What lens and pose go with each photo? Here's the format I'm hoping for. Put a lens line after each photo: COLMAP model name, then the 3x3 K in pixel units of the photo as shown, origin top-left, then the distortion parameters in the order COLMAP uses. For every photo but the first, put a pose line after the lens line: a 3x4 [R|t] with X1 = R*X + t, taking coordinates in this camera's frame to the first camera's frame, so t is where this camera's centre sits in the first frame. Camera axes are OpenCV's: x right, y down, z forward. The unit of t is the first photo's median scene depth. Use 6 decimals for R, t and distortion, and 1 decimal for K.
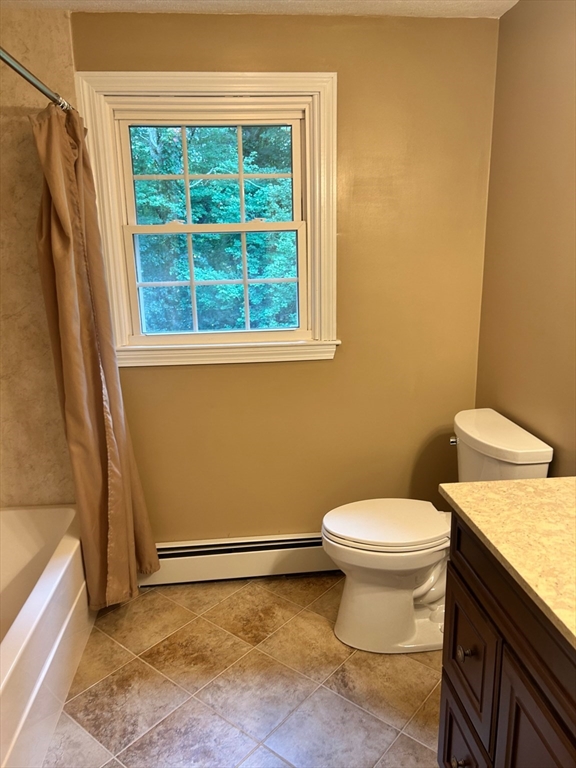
lens RADIAL K [[576.2, 0, 288.9], [0, 576.2, 386.7], [0, 0, 1]] dist [0.034950, -0.051371]
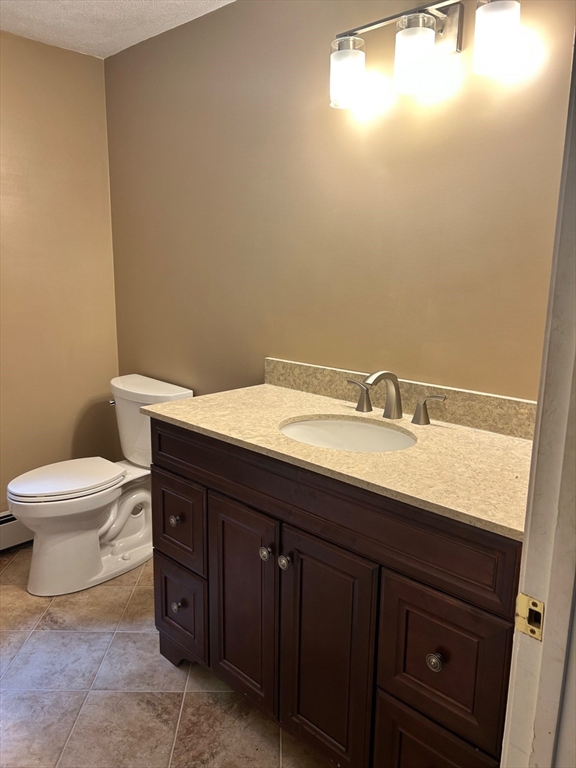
lens RADIAL K [[576.2, 0, 289.4], [0, 576.2, 383.1], [0, 0, 1]] dist [0.034950, -0.051371]
pose [[0.760998, -0.103216, 0.640491, -0.220136], [0.120372, 0.992584, 0.016937, 0.085381], [-0.637489, 0.064208, 0.767779, -0.176104]]
